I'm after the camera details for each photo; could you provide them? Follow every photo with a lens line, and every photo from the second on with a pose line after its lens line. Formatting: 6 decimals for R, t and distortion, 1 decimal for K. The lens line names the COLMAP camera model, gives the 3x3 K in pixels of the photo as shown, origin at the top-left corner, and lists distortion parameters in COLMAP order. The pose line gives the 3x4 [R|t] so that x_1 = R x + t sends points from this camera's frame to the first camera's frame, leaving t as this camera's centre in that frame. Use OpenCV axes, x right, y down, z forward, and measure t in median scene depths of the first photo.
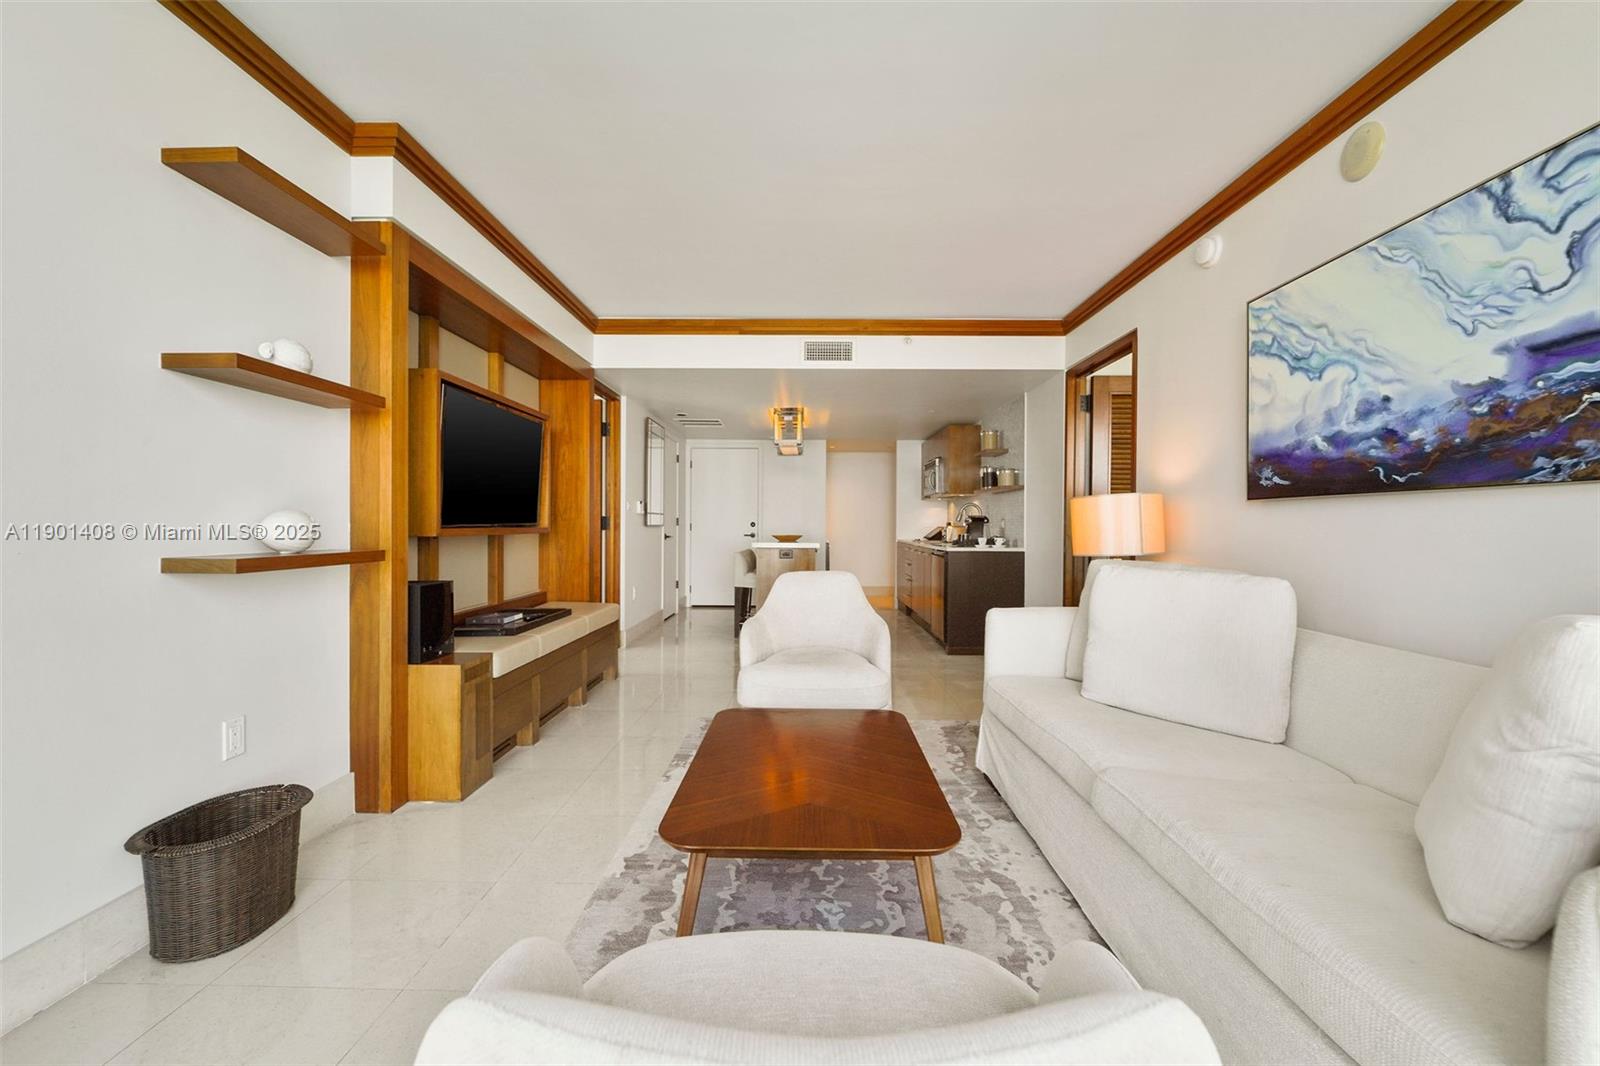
lens RADIAL K [[655.7, 0, 796.6], [0, 655.7, 525.3], [0, 0, 1]] dist [-0.014979, 0.000398]
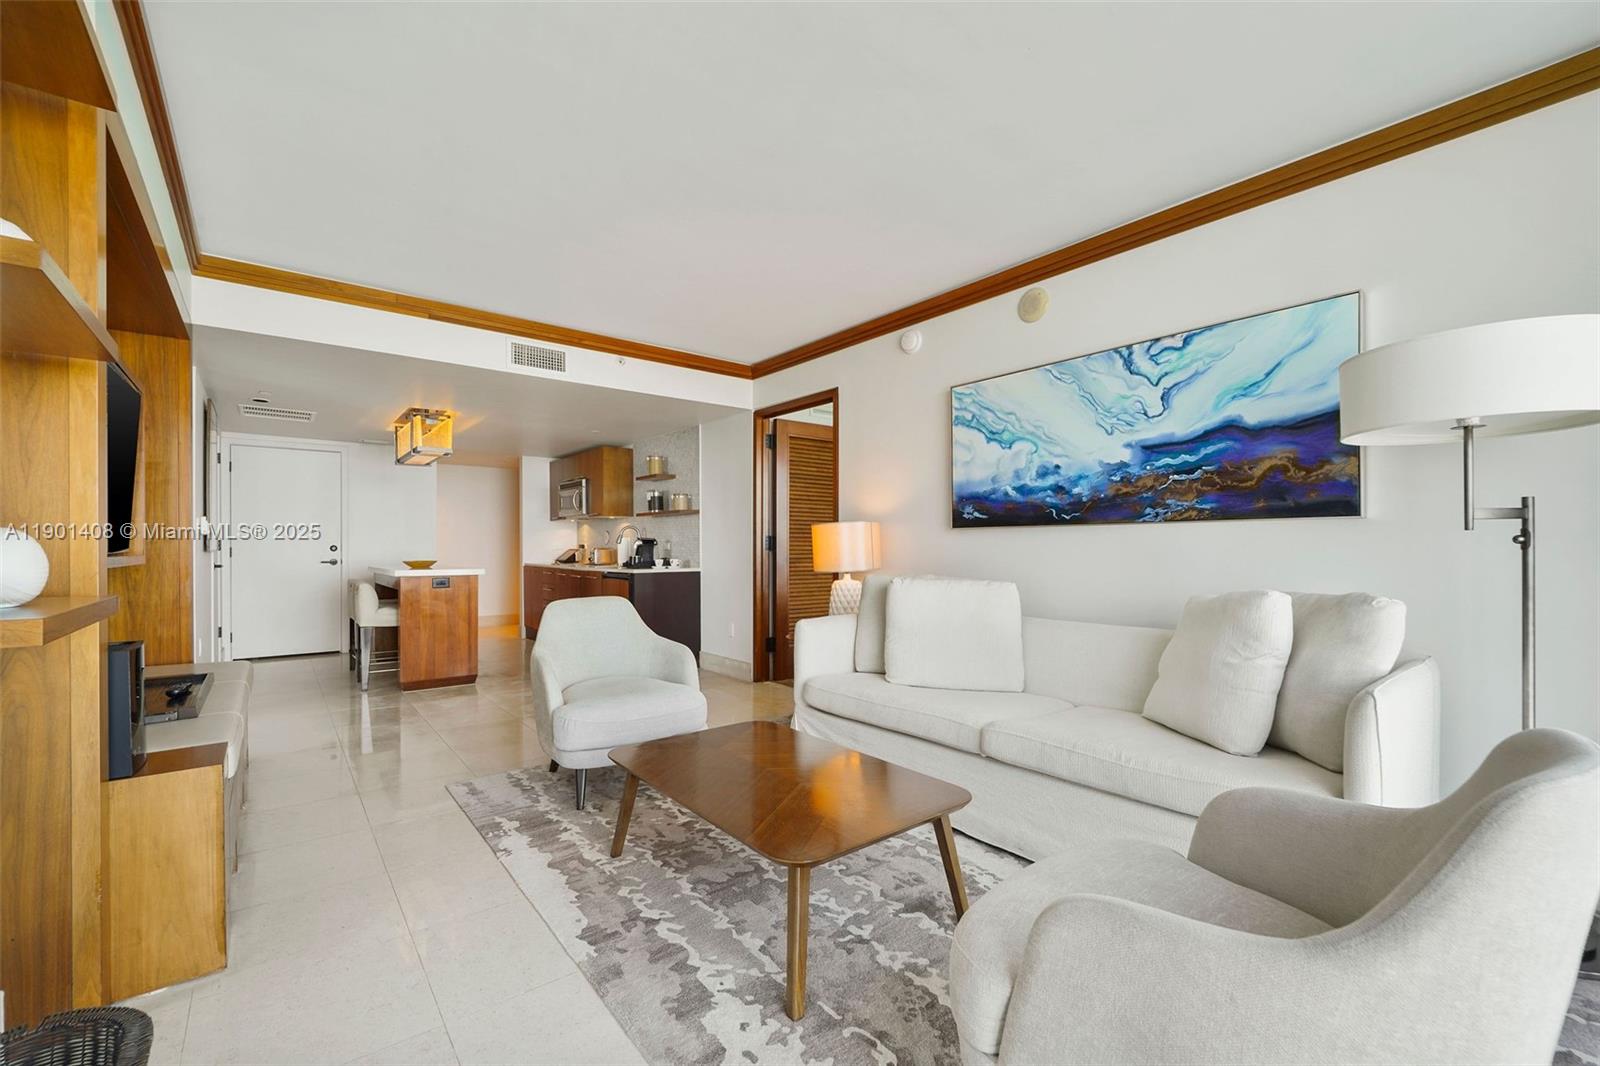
lens RADIAL K [[664.5, 0, 797.4], [0, 664.5, 540.5], [0, 0, 1]] dist [-0.007496, -0.000762]
pose [[0.773905, -0.000209, 0.633302, -0.543790], [0.006279, 0.999953, -0.007344, -0.004383], [-0.633271, 0.009660, 0.773870, 0.124185]]
